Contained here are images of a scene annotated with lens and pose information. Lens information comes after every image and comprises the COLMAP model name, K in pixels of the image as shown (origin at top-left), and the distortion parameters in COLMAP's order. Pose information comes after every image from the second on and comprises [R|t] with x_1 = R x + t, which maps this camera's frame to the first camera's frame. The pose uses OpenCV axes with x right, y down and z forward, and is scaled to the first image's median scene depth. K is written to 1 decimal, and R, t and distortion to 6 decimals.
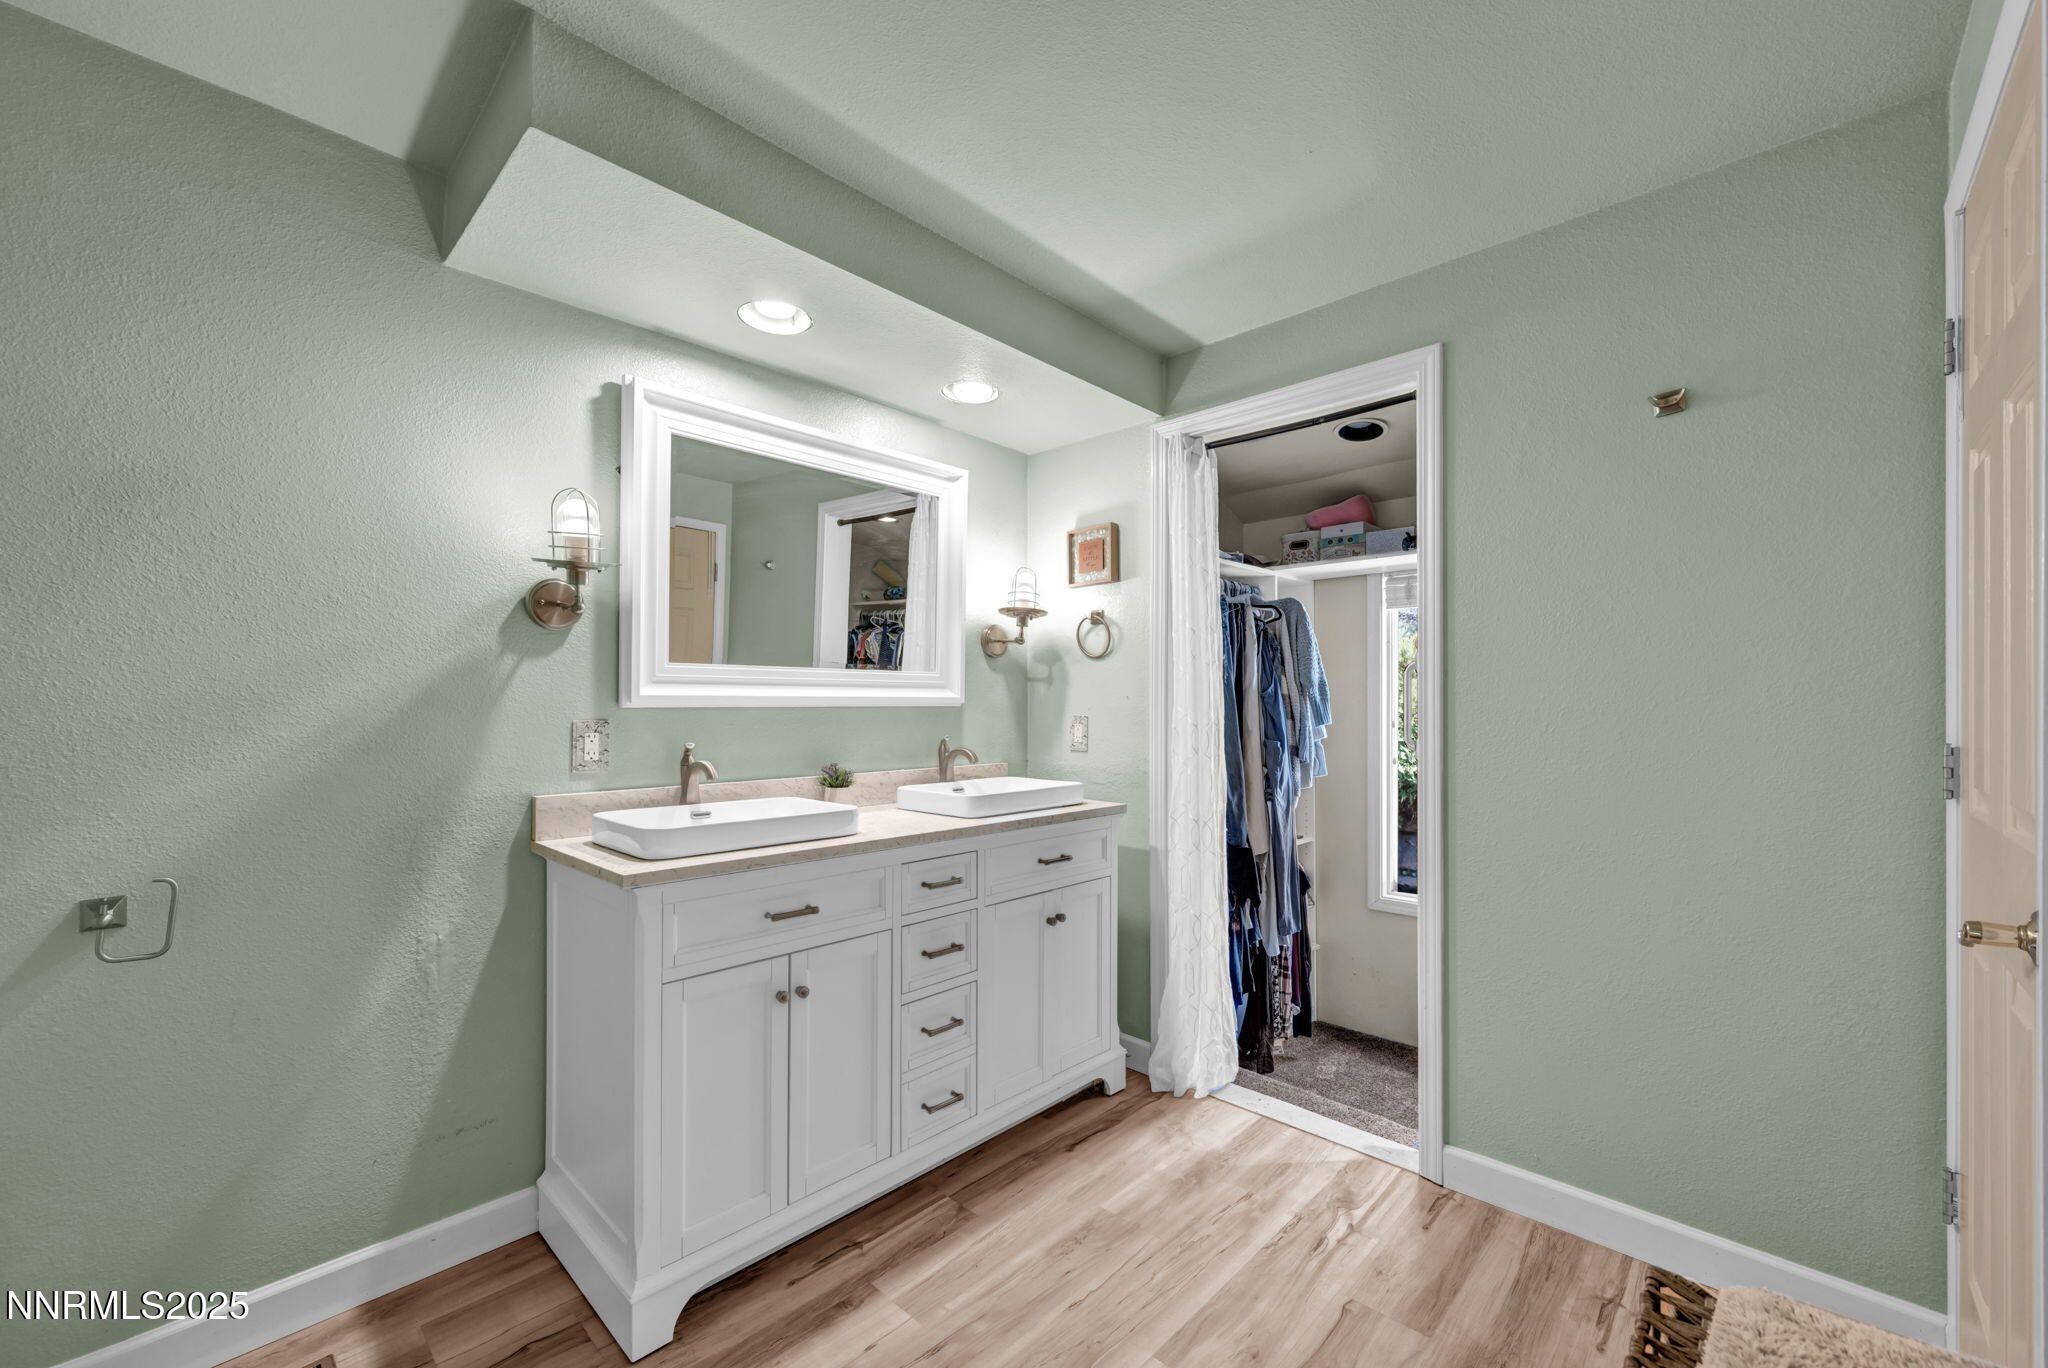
lens RADIAL K [[820.5, 0, 1041.4], [0, 820.5, 698.9], [0, 0, 1]] dist [-0.000376, 0.000113]
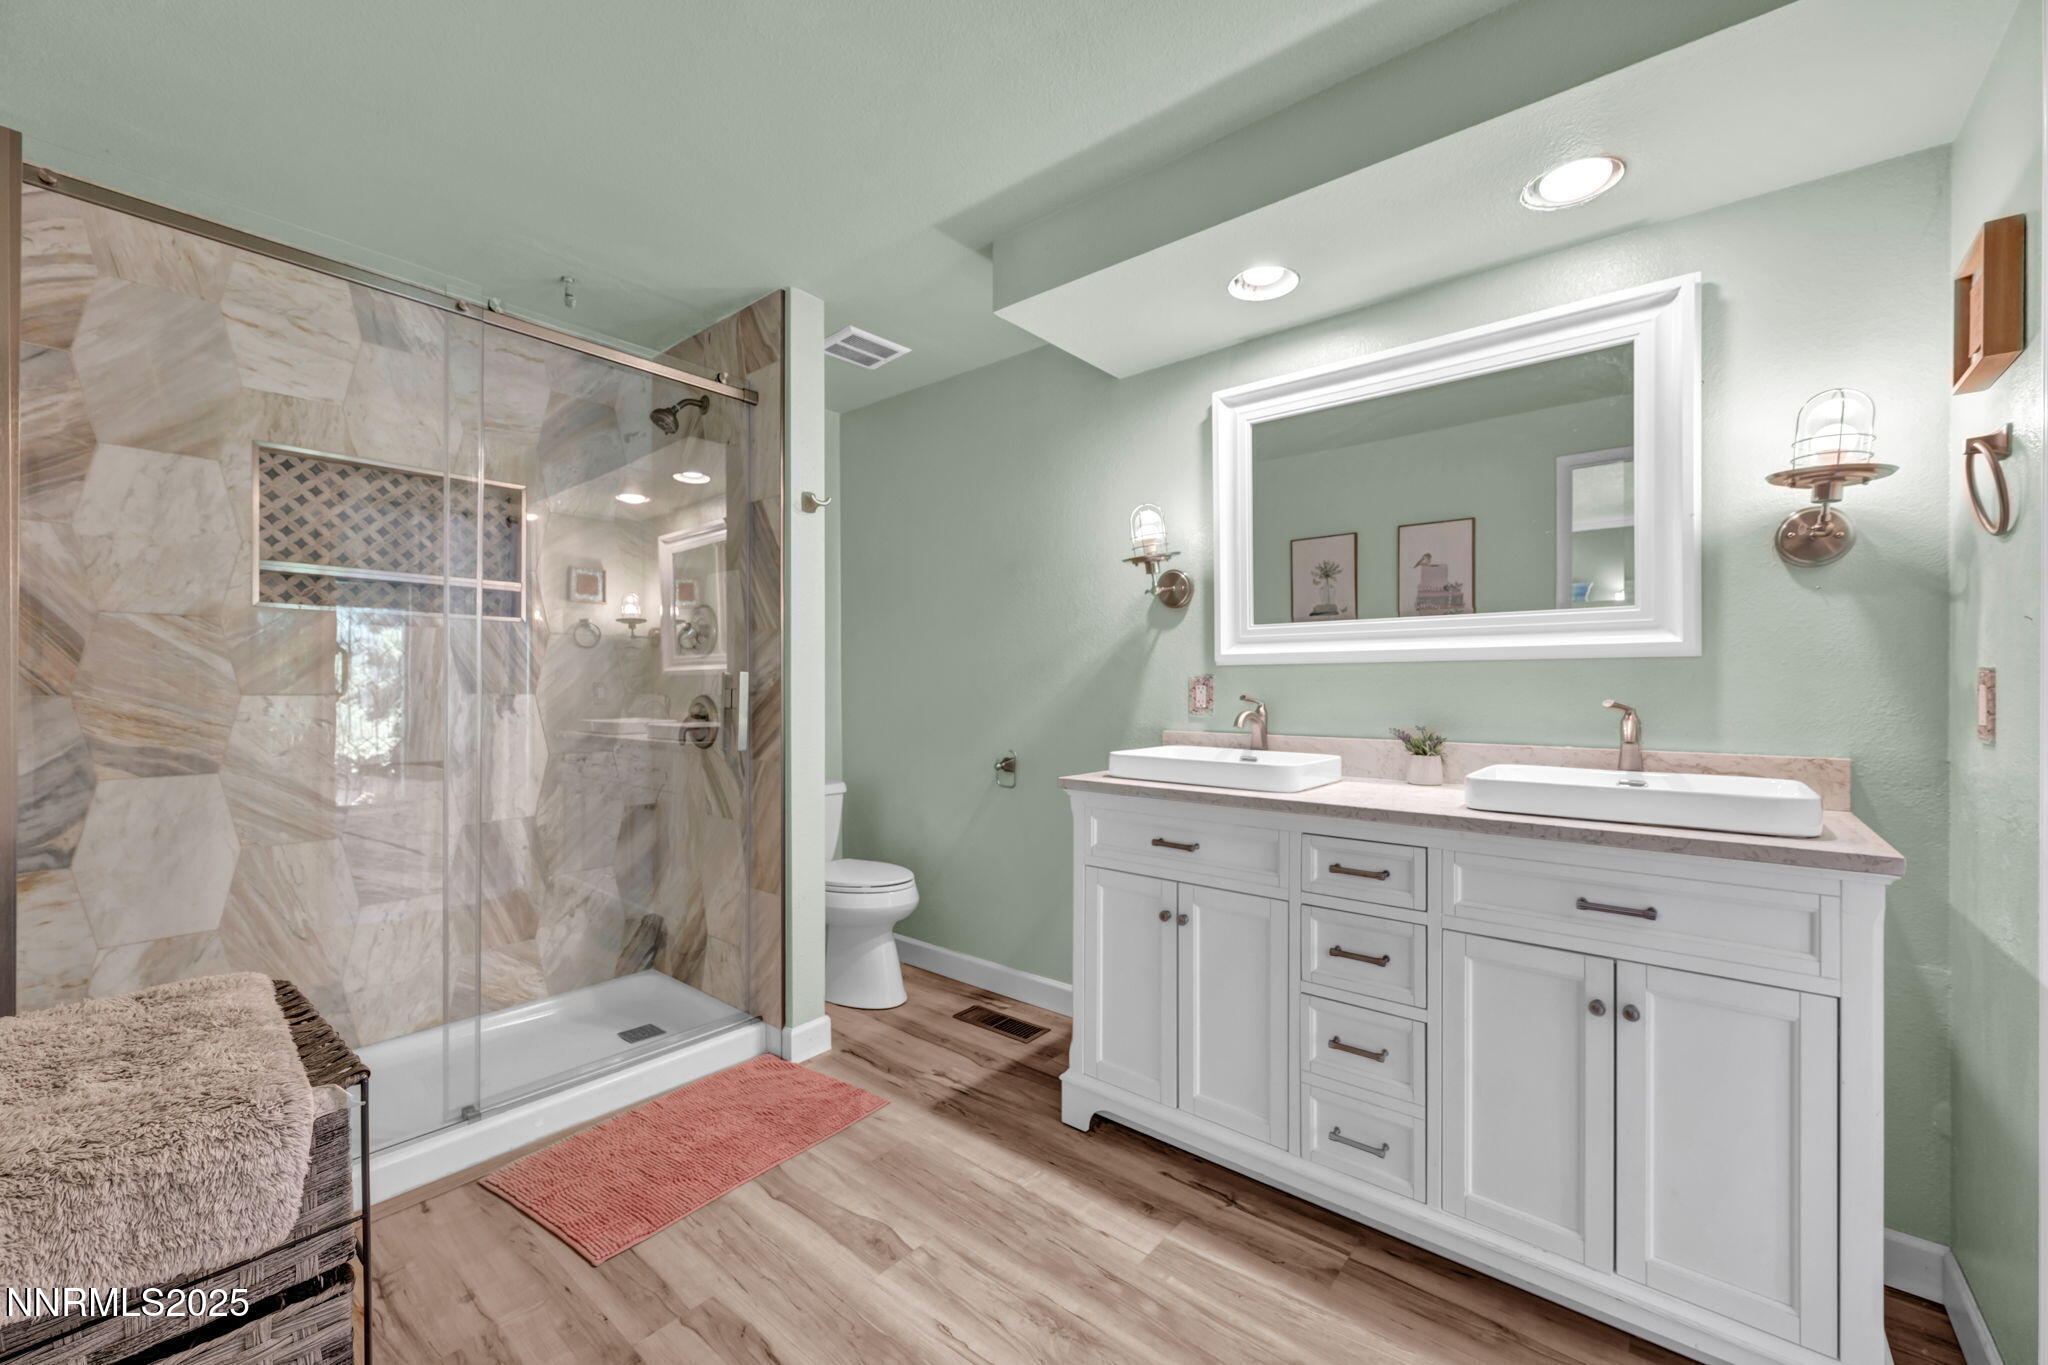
lens RADIAL K [[820.5, 0, 1023.6], [0, 820.5, 677.7], [0, 0, 1]] dist [-0.000376, 0.000113]
pose [[0.049431, -0.010250, -0.998725, 0.701768], [0.007492, 0.999923, -0.009892, 0.039649], [0.998749, -0.006994, 0.049504, 0.656763]]
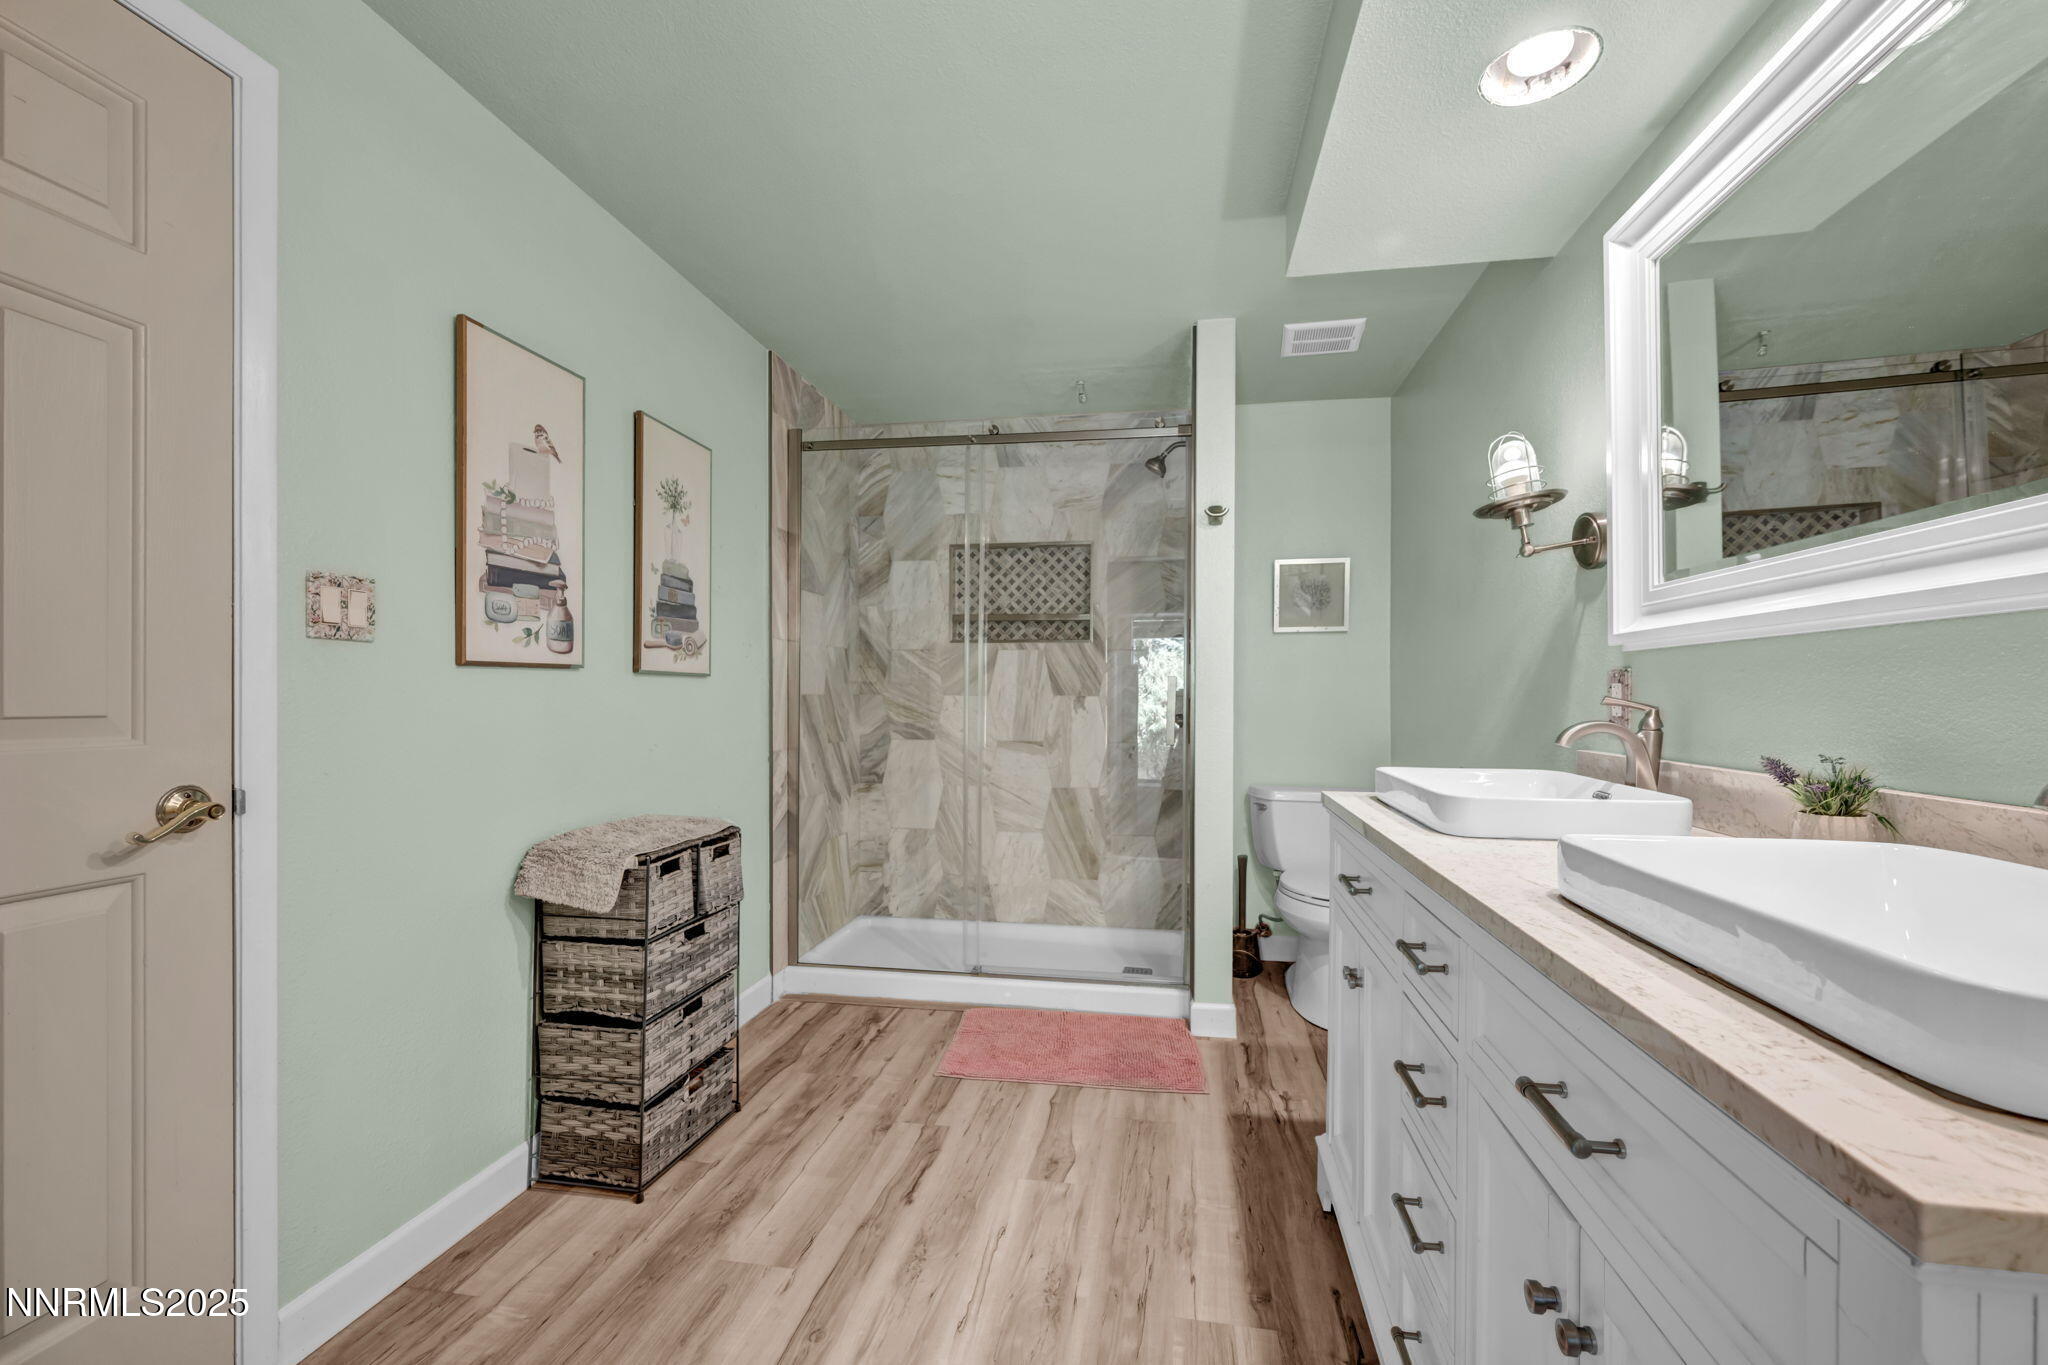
lens RADIAL K [[820.5, 0, 1031.2], [0, 820.5, 694.4], [0, 0, 1]] dist [-0.000376, 0.000113]
pose [[-0.840656, -0.005361, -0.541544, 0.398920], [-0.000266, 0.999955, -0.009485, 0.060948], [0.541570, -0.007830, -0.840619, 1.365286]]
